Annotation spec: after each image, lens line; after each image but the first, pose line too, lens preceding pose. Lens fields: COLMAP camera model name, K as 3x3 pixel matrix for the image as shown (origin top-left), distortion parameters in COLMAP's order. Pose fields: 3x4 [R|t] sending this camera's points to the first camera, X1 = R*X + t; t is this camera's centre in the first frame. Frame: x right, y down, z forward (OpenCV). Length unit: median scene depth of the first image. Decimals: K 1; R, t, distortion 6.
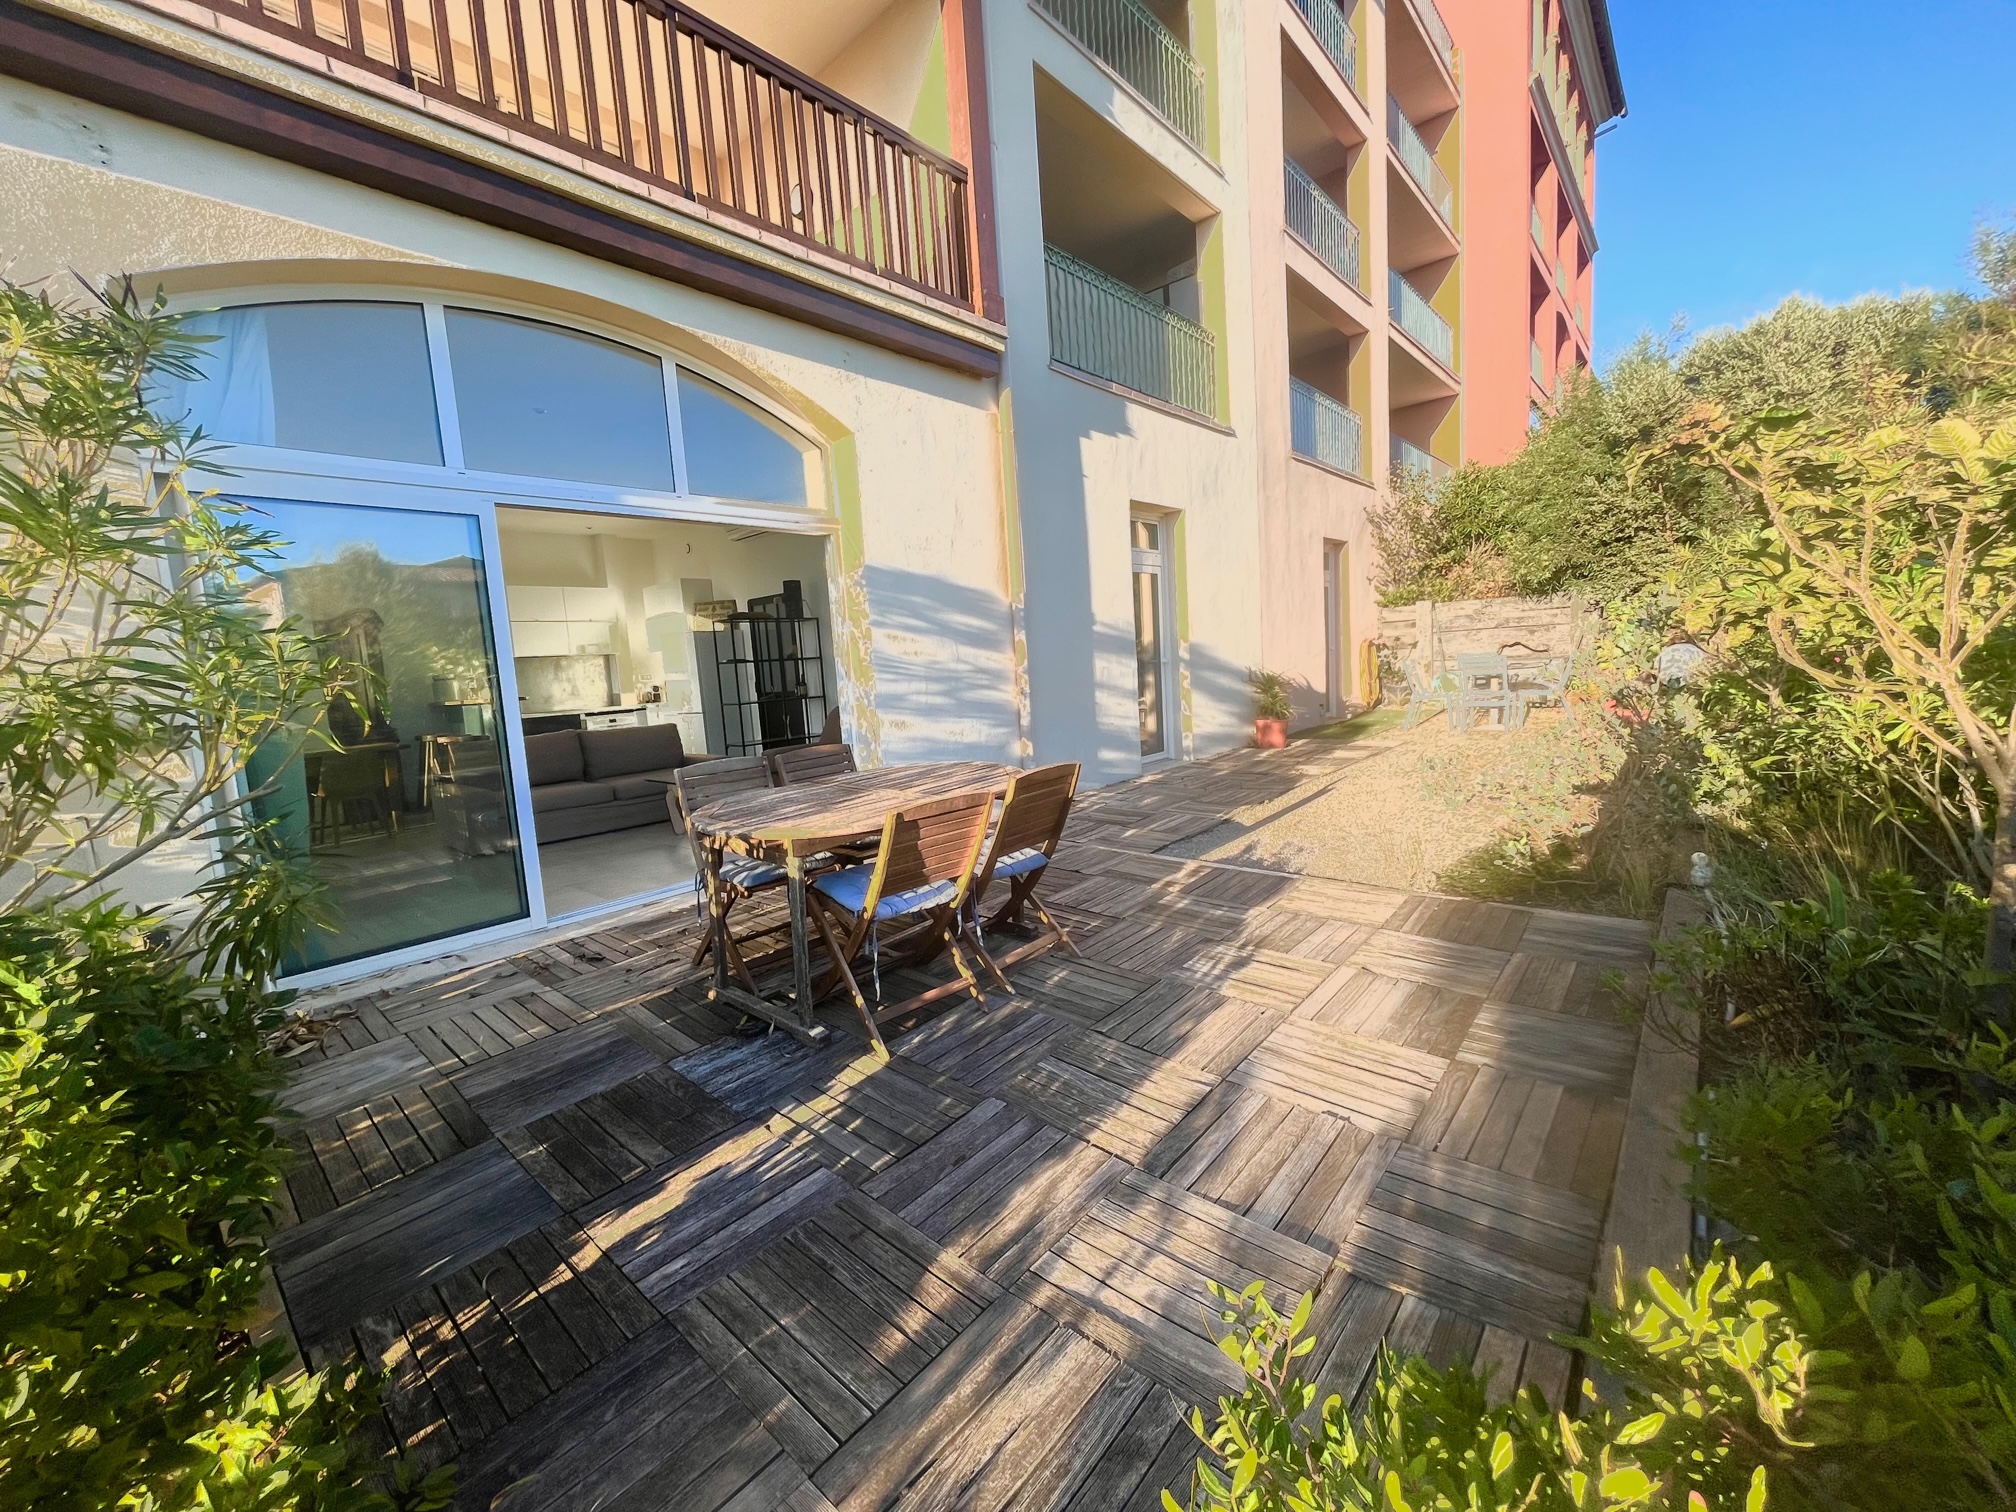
lens RADIAL K [[808.0, 0, 1003.0], [0, 808.0, 749.0], [0, 0, 1]] dist [-0.000944, 0.000870]
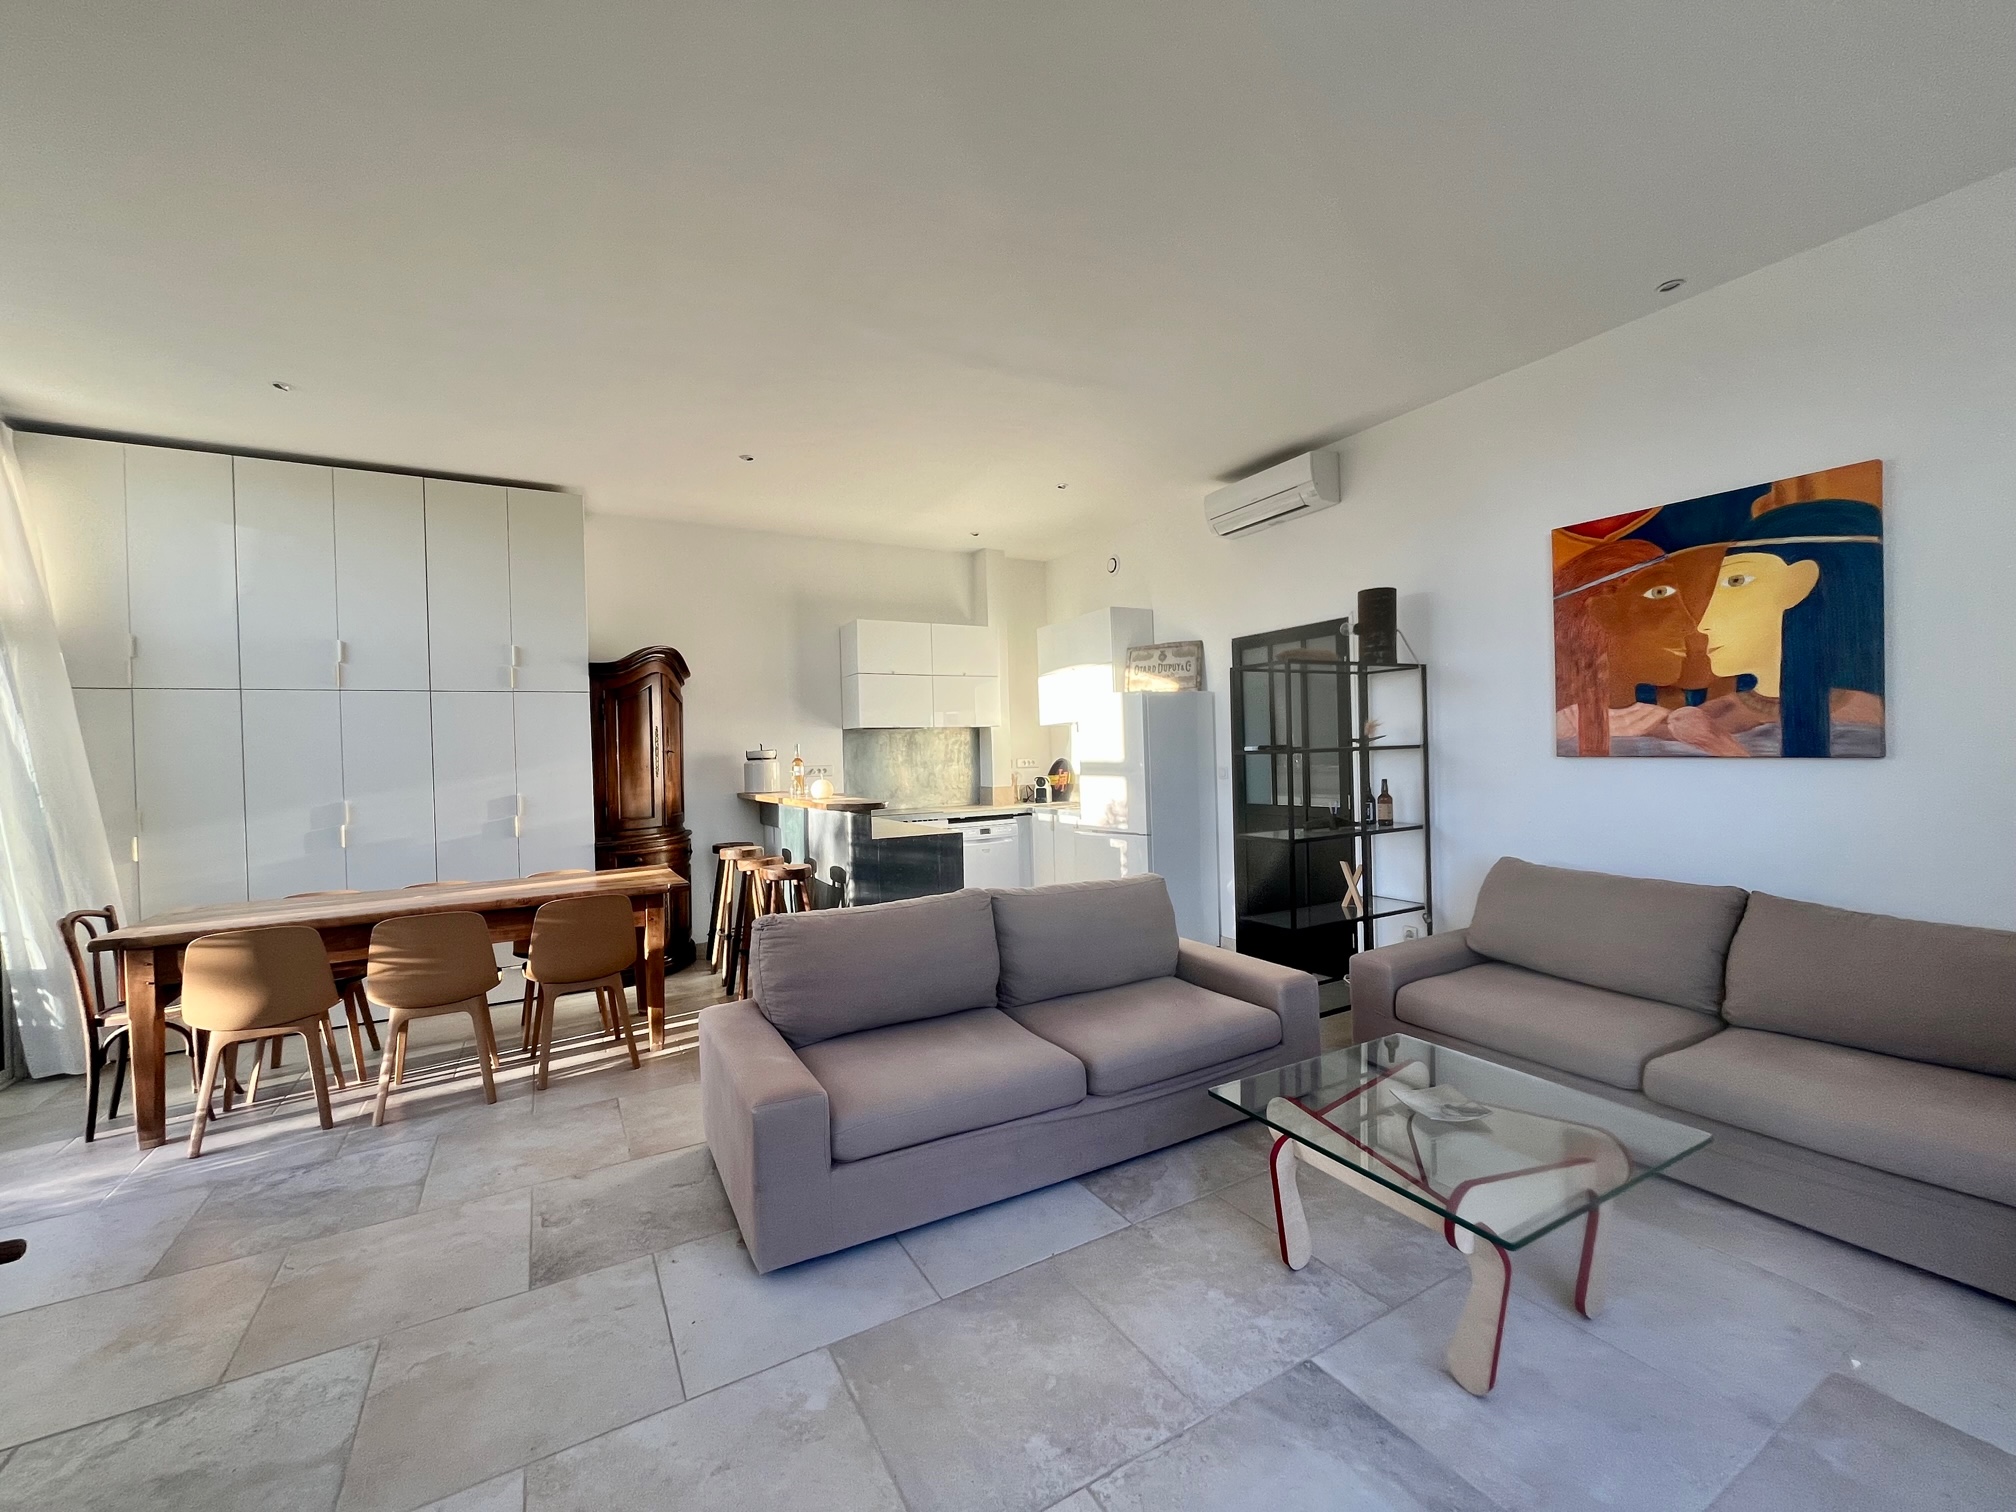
lens RADIAL K [[808.0, 0, 1008.5], [0, 808.0, 758.0], [0, 0, 1]] dist [-0.000944, 0.000870]
pose [[0.948136, 0.043739, -0.314841, -0.283449], [-0.071477, 0.994458, -0.077097, -0.047219], [0.309724, 0.095602, 0.946008, 0.424634]]
